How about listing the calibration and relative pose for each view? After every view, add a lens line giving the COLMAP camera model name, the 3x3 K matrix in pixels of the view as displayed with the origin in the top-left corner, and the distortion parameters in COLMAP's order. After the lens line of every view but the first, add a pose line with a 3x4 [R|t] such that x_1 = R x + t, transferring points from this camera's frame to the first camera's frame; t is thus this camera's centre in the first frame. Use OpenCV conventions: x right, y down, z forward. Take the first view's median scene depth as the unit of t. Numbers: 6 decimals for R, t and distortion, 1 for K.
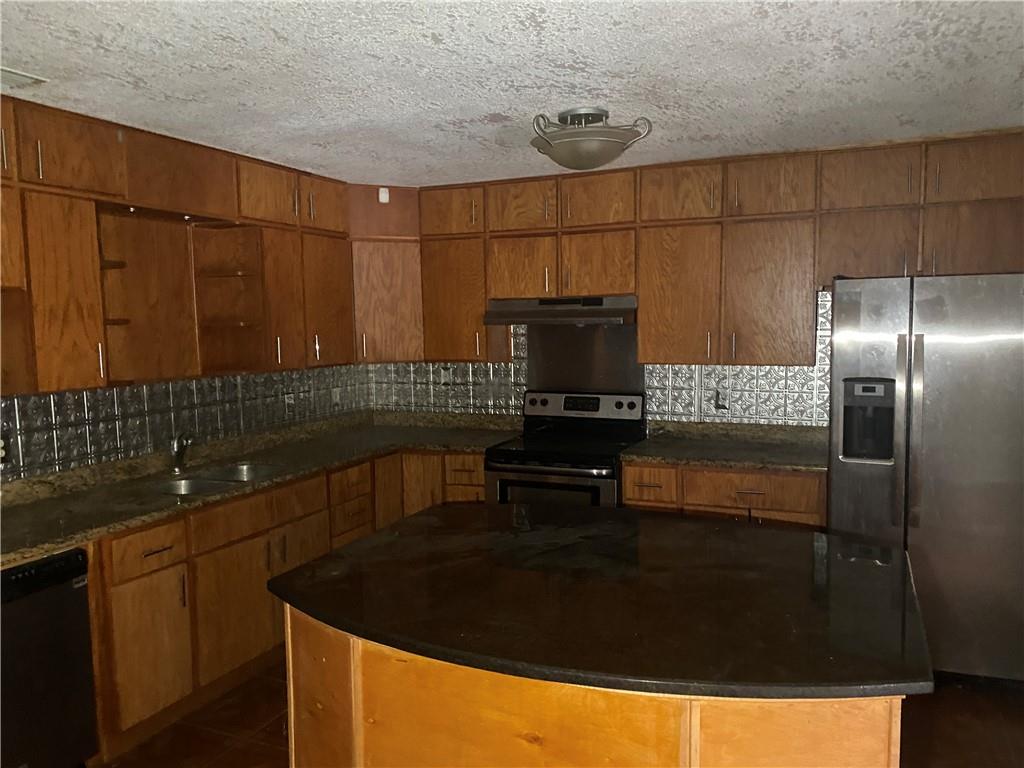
lens RADIAL K [[798.0, 0, 517.9], [0, 798.0, 383.2], [0, 0, 1]] dist [0.104408, -0.164463]
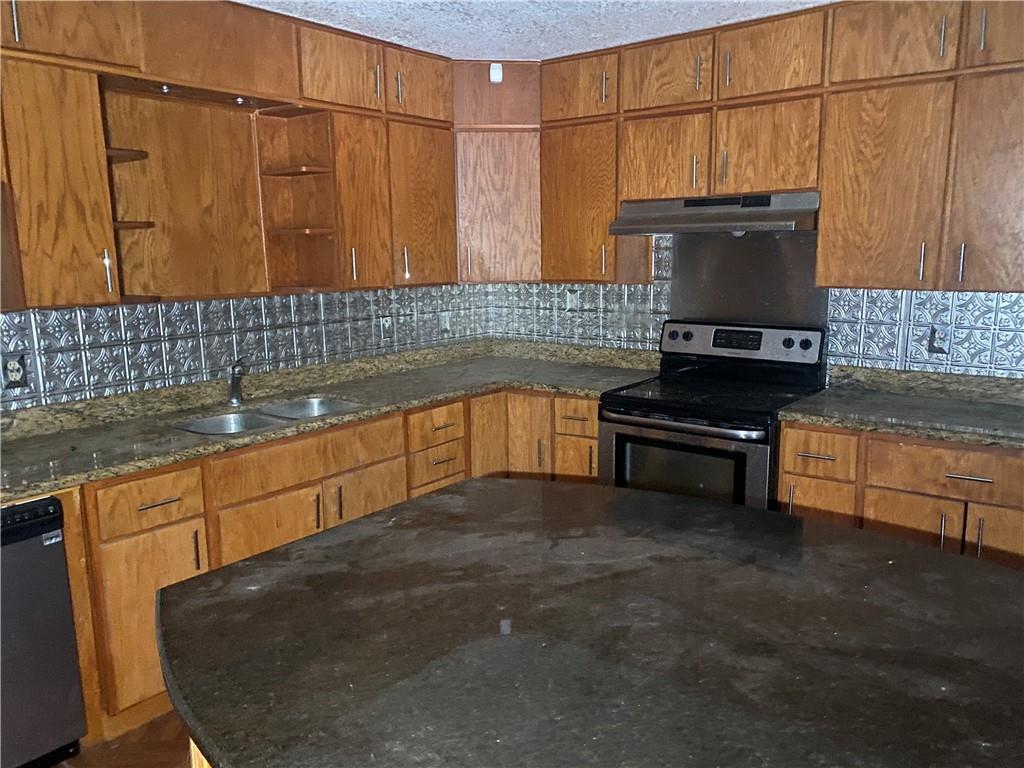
lens RADIAL K [[792.2, 0, 512.0], [0, 792.2, 384.0], [0, 0, 1]] dist [0.050398, -0.065427]
pose [[0.965639, 0.047216, -0.255563, 0.075258], [-0.022894, 0.994990, 0.097322, -0.001204], [0.258878, -0.088127, 0.961881, 0.229694]]
